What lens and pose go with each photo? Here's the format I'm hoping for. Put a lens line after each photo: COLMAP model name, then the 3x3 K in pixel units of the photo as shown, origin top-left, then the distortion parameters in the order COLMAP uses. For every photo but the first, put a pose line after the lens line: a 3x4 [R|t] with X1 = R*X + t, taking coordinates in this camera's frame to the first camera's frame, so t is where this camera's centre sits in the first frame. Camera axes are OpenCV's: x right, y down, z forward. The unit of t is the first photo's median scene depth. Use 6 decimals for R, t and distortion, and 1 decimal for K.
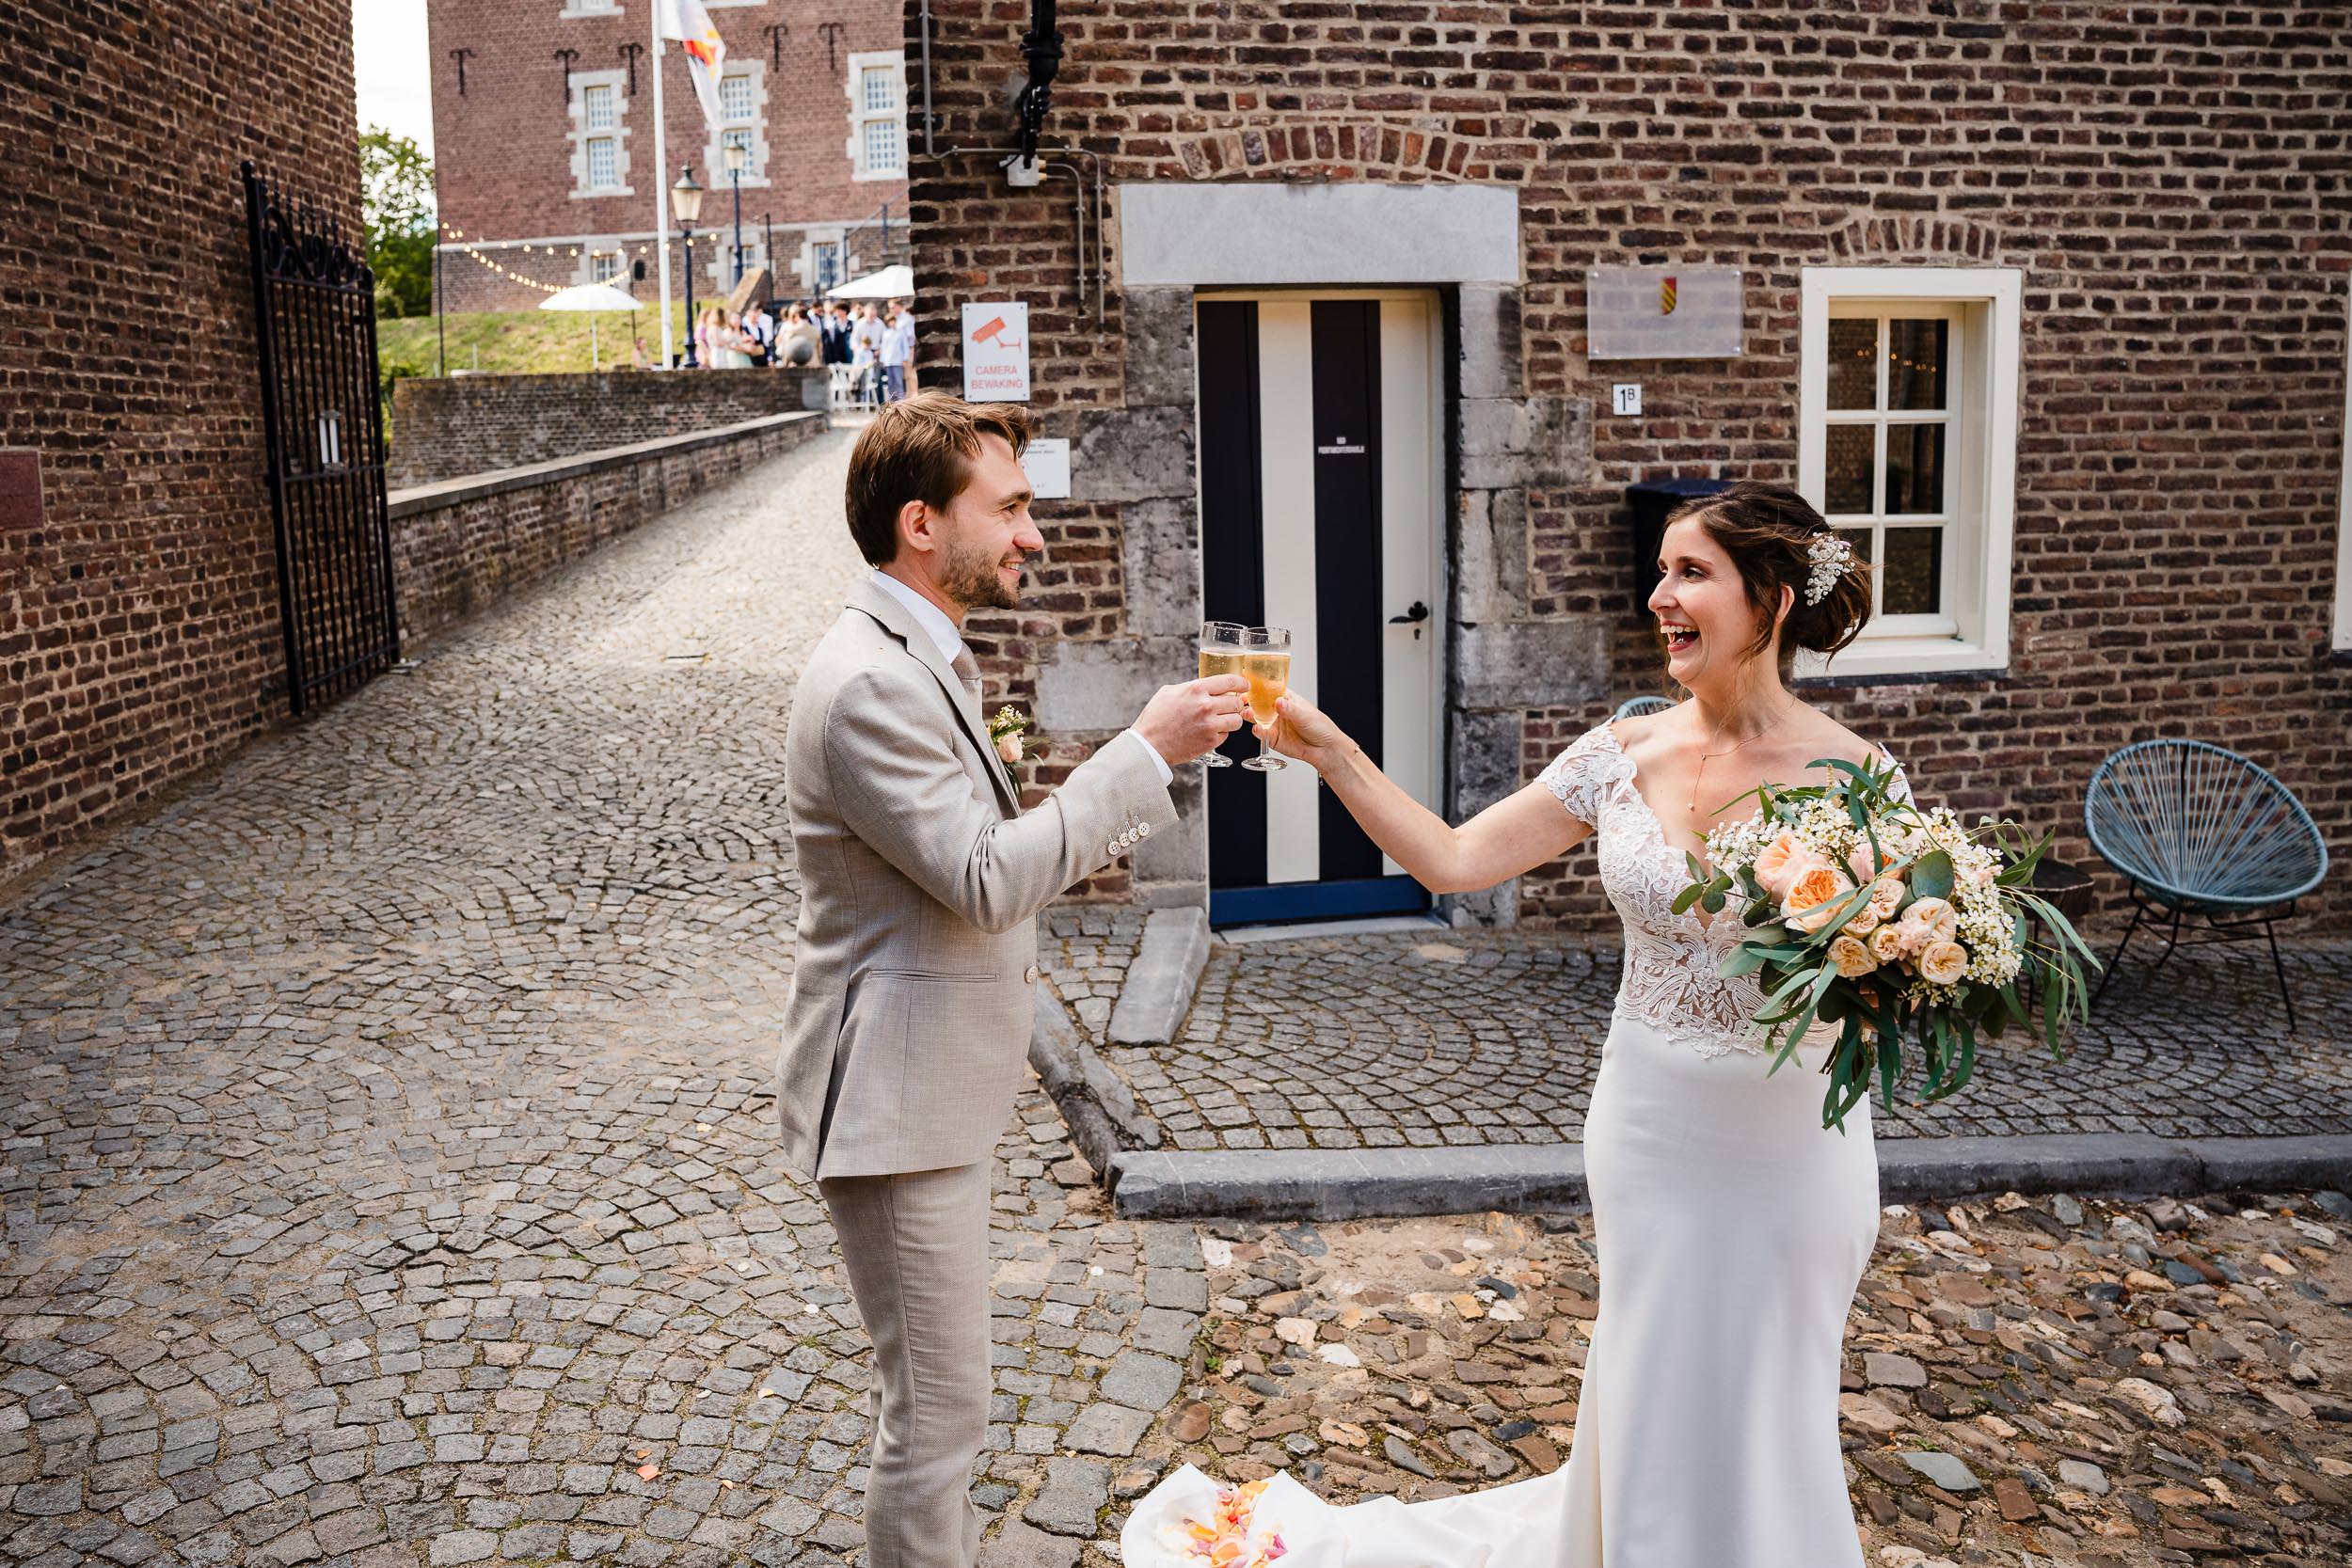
lens RADIAL K [[1957.9, 0, 1176.0], [0, 1957.9, 784.0], [0, 0, 1]] dist [-0.160124, 0.092842]
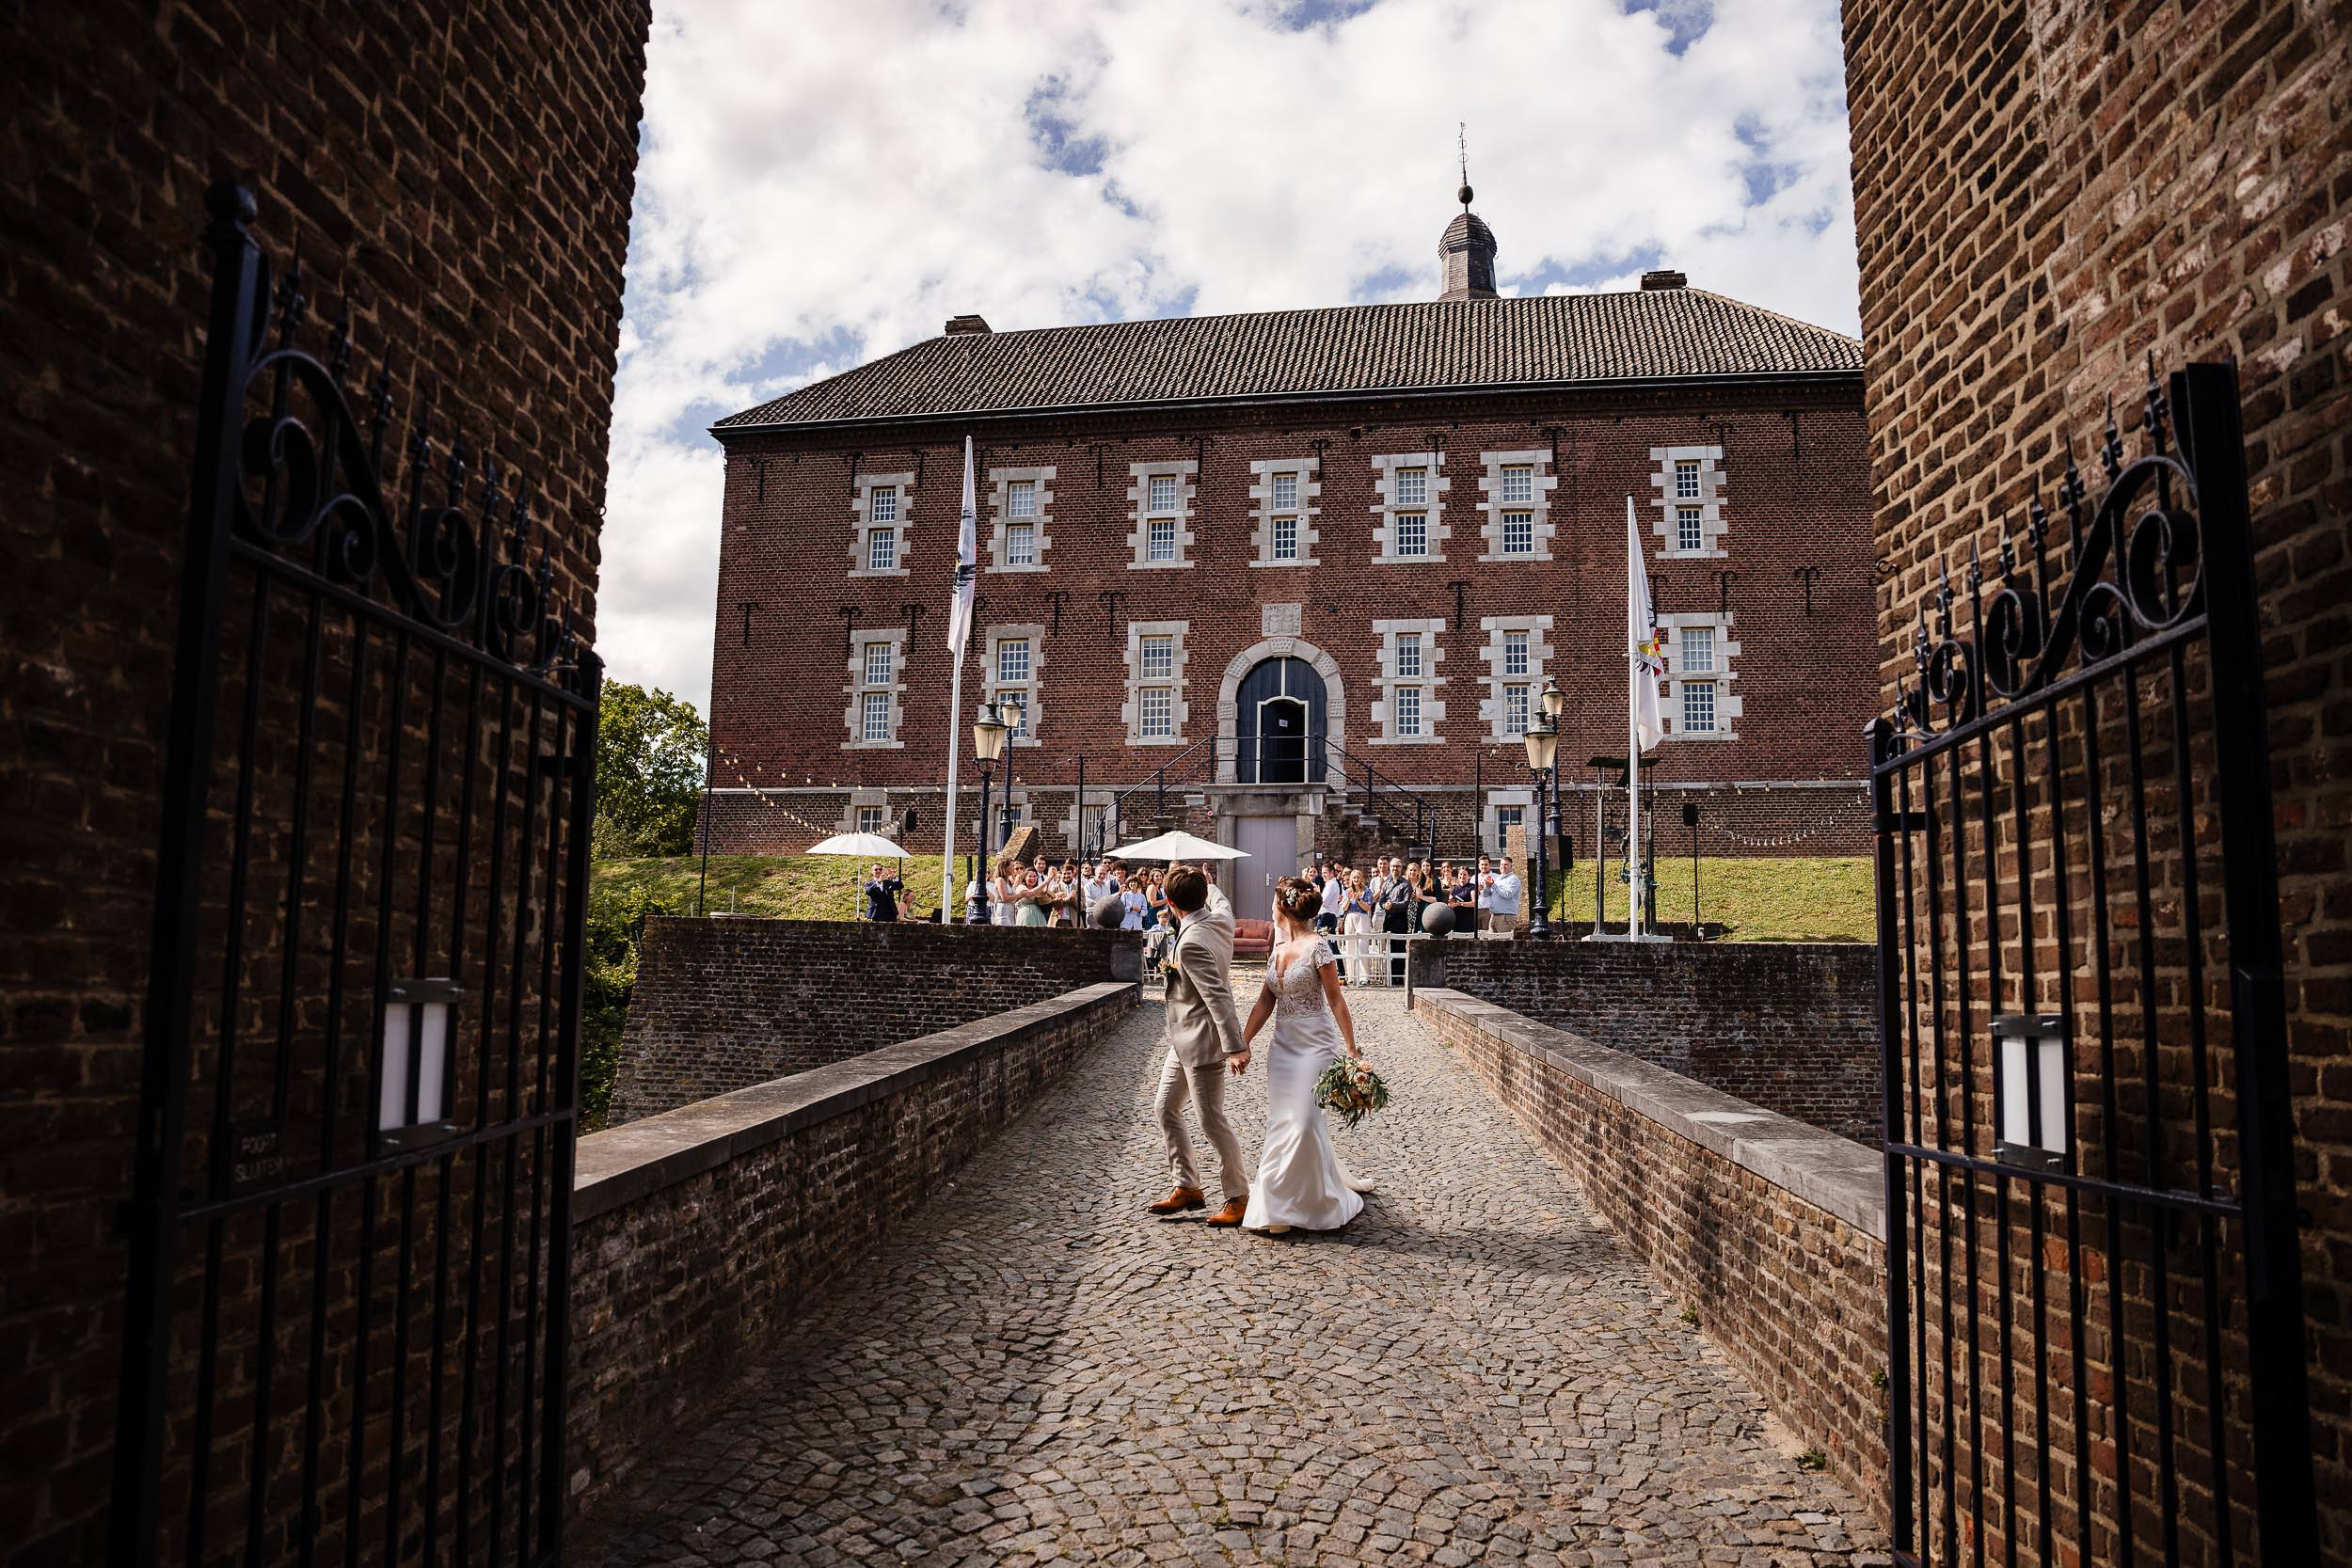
lens RADIAL K [[1867.2, 0, 1150.8], [0, 1867.2, 770.0], [0, 0, 1]] dist [-0.128915, 0.117185]
pose [[0.992138, 0.027851, -0.122009, -0.044119], [-0.062937, 0.953708, -0.294074, -0.023191], [0.108171, 0.299441, 0.947963, 0.110249]]
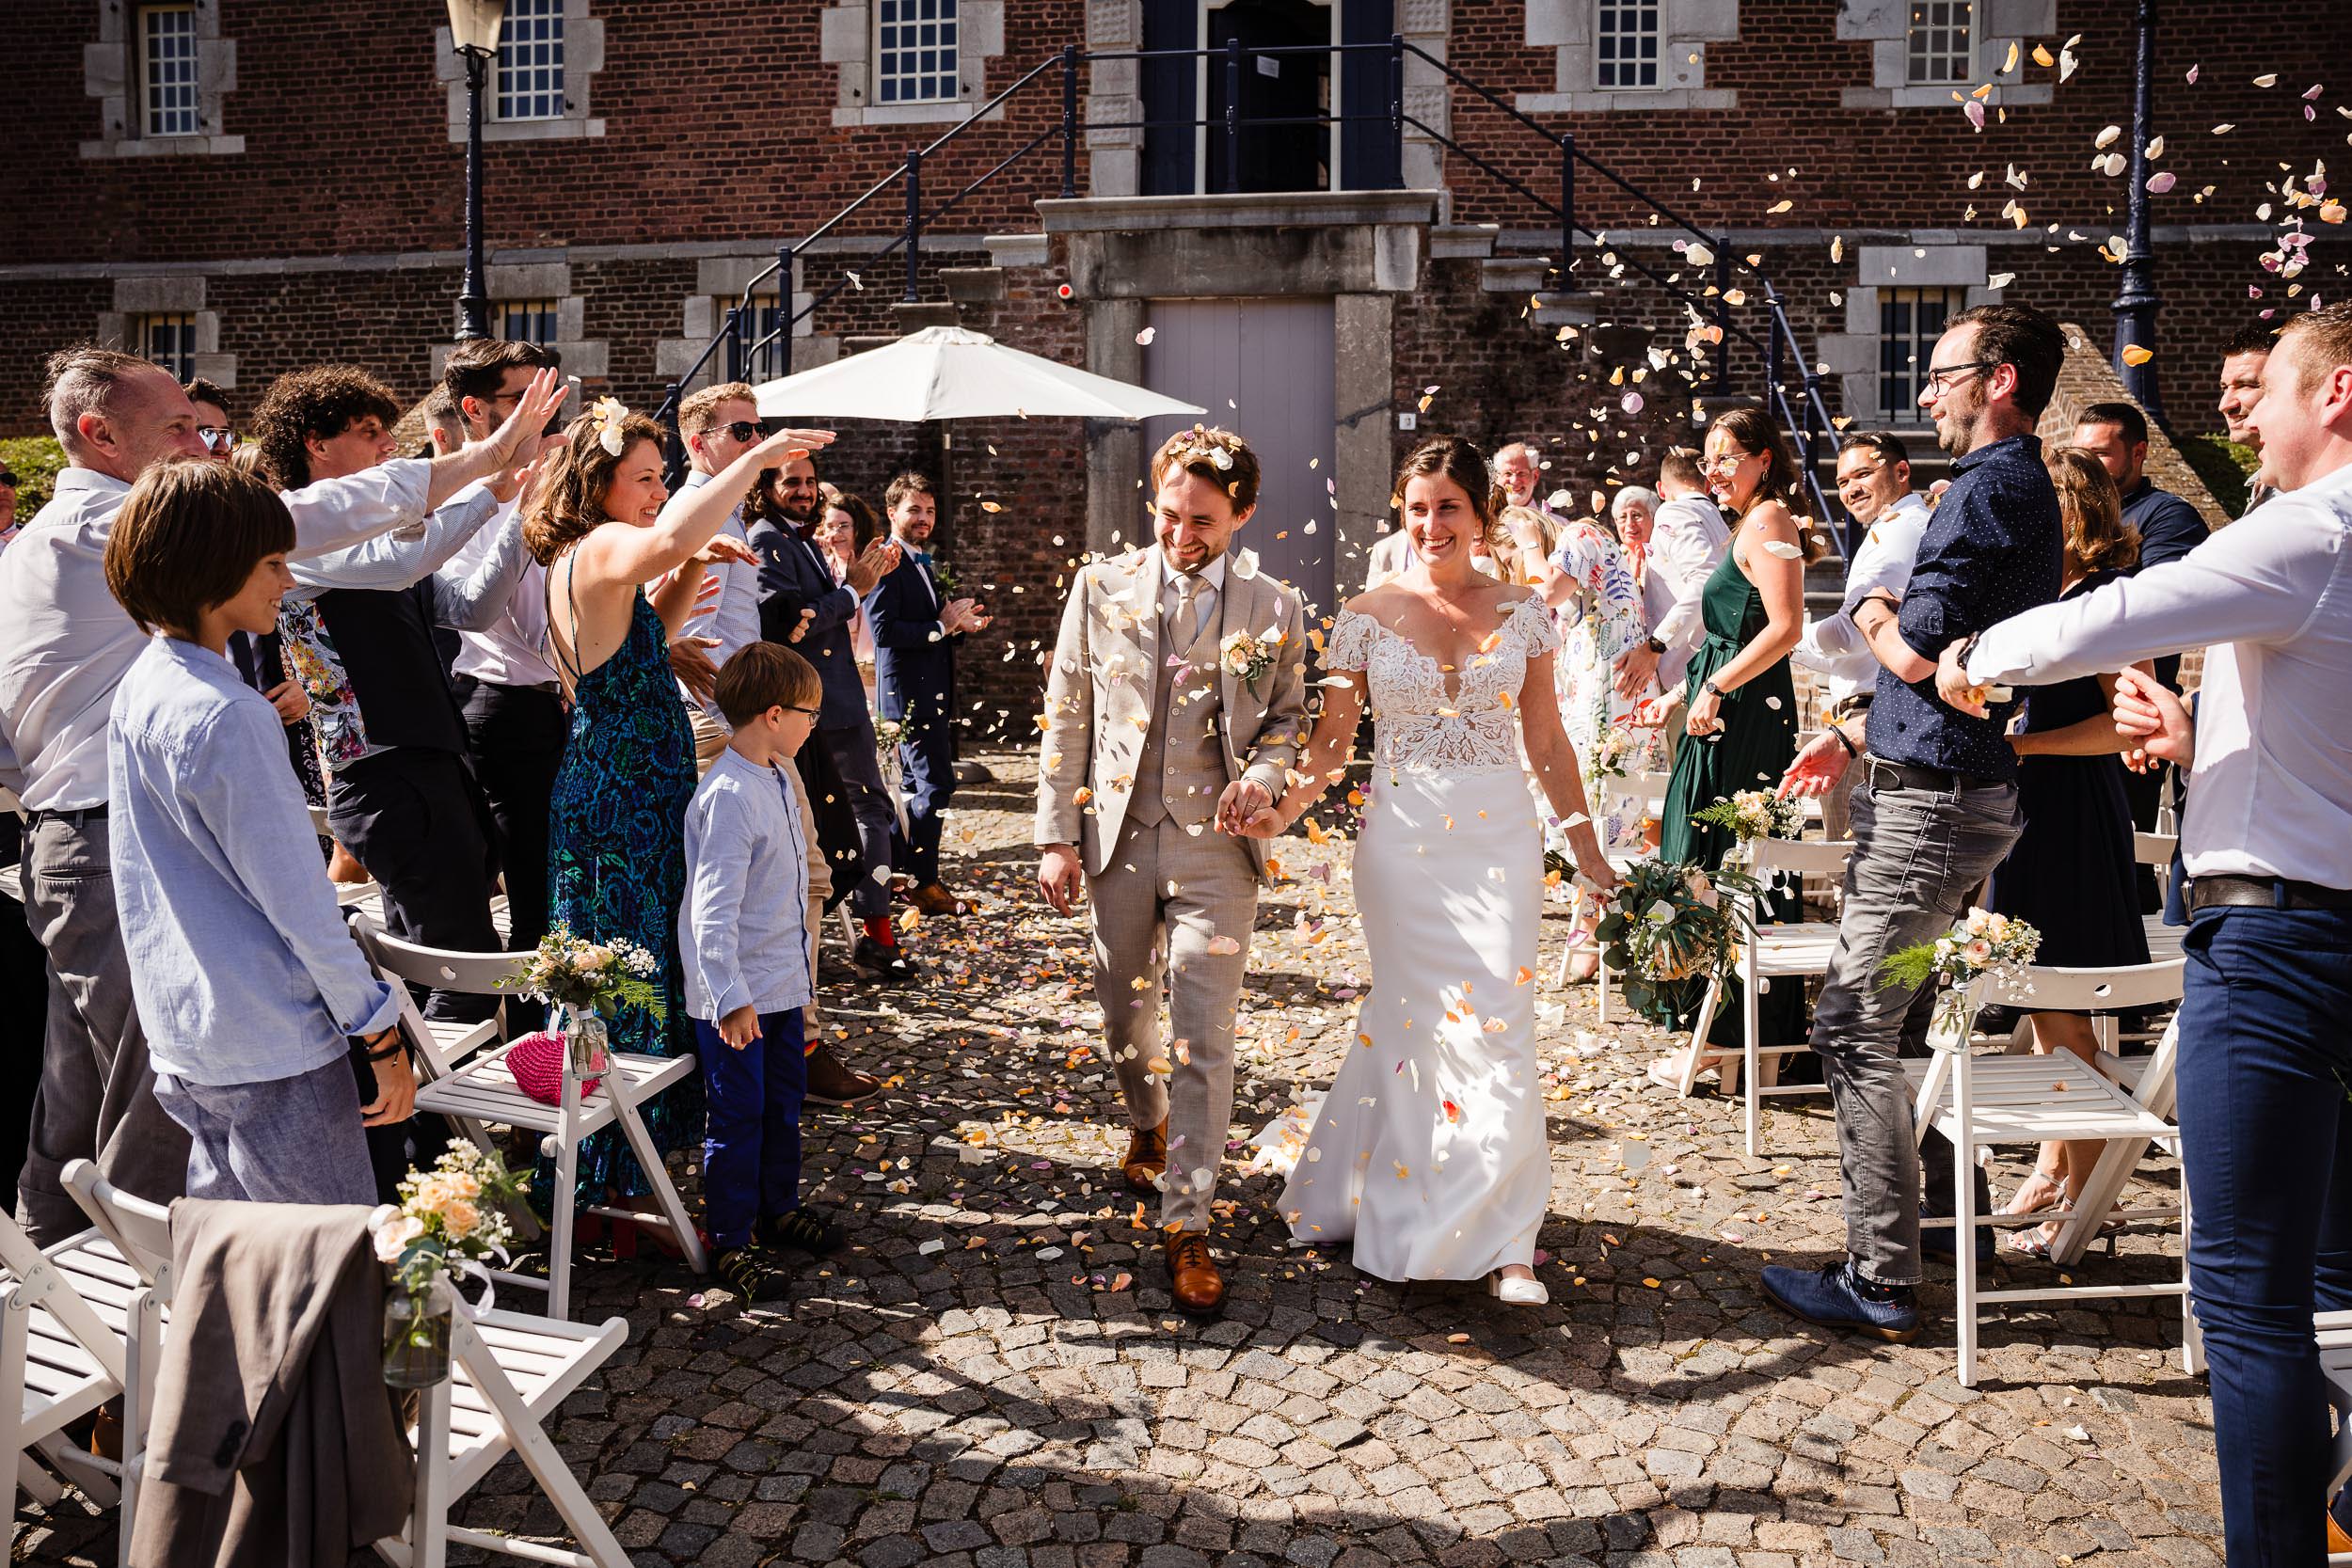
lens RADIAL K [[1867.2, 0, 1150.8], [0, 1867.2, 770.0], [0, 0, 1]] dist [-0.128915, 0.117185]
pose [[0.997950, 0.037113, -0.052144, -0.103831], [-0.041896, 0.994704, -0.093854, -0.199112], [0.048385, 0.095846, 0.994220, 0.812847]]
